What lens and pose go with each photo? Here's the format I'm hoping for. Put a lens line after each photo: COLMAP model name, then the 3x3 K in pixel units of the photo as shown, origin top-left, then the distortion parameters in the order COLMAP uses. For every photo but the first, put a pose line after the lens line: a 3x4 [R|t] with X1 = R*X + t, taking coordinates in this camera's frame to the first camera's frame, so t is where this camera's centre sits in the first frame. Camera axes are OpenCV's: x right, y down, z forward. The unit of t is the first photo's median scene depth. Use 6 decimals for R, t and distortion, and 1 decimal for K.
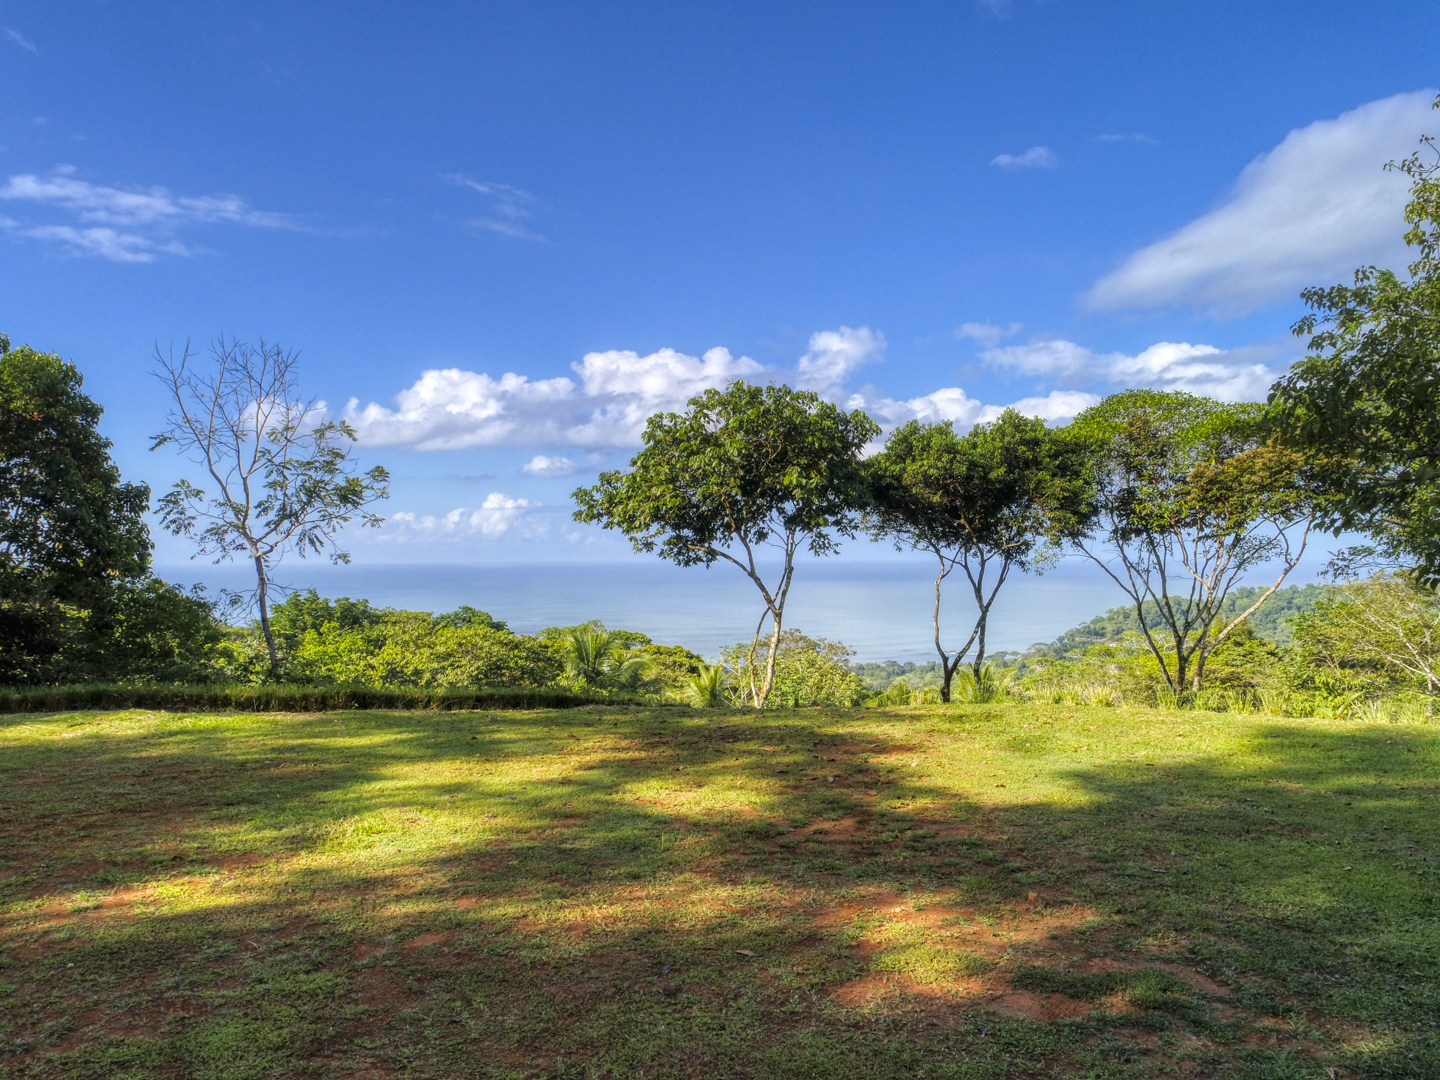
lens RADIAL K [[1107.6, 0, 720.5], [0, 1107.6, 542.7], [0, 0, 1]] dist [0.003887, -0.001708]
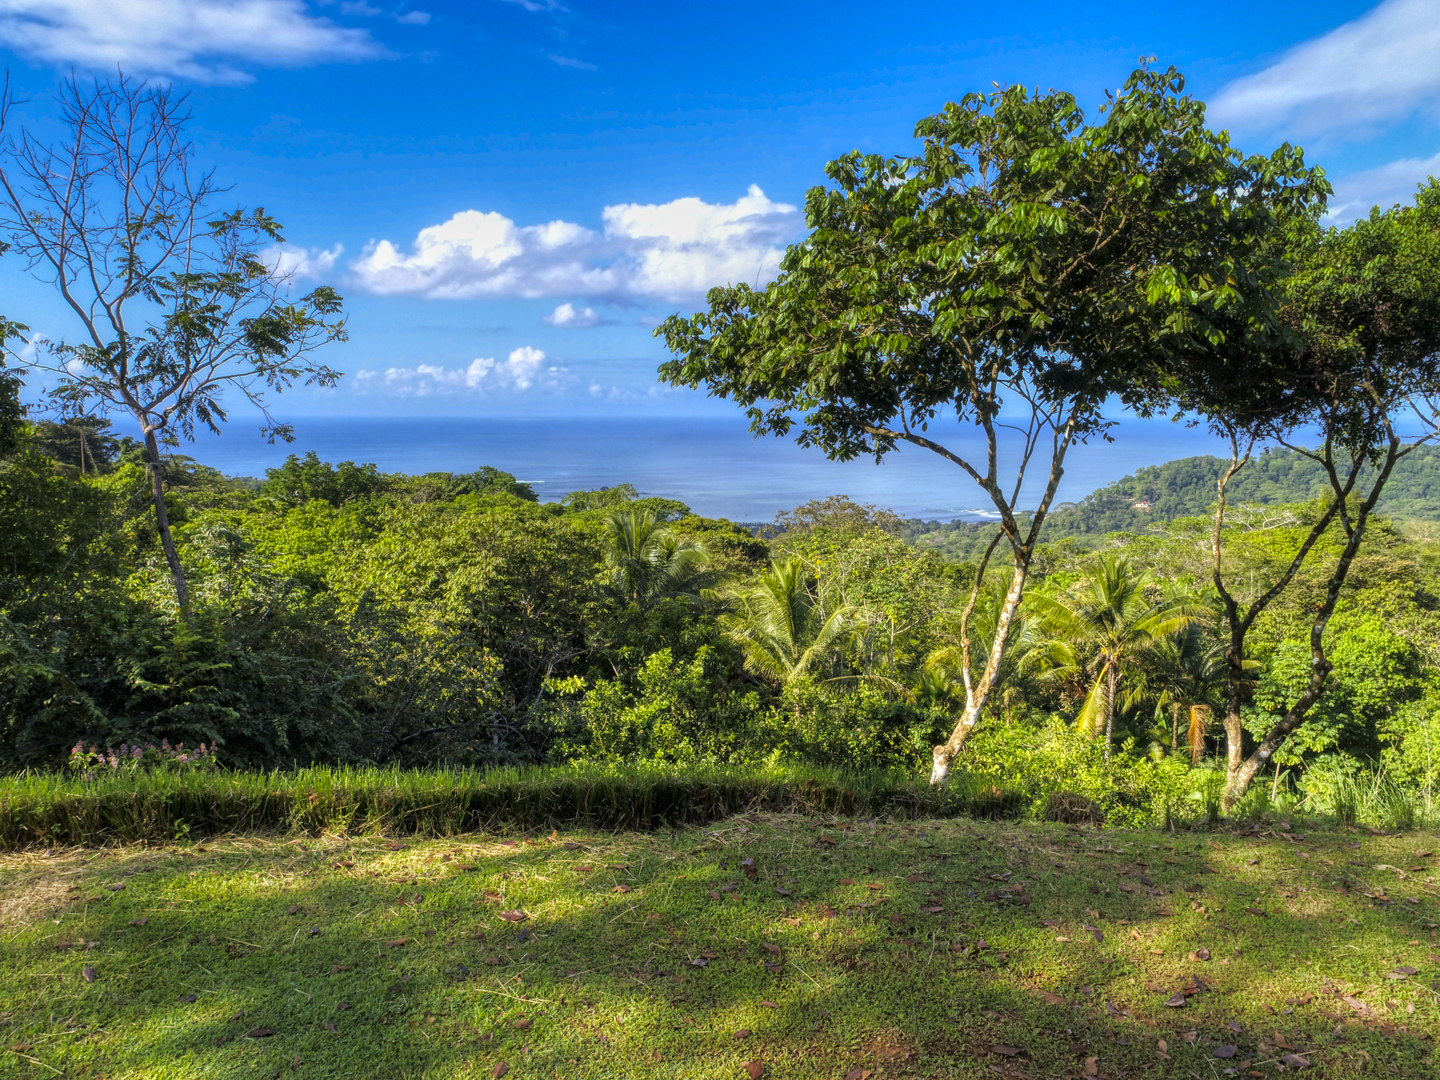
lens RADIAL K [[1107.6, 0, 716.4], [0, 1107.6, 554.4], [0, 0, 1]] dist [0.003887, -0.001708]
pose [[0.999673, 0.010054, -0.023515, -0.077074], [-0.006655, 0.990074, 0.140393, -0.010137], [0.024693, -0.140190, 0.989817, 0.388832]]
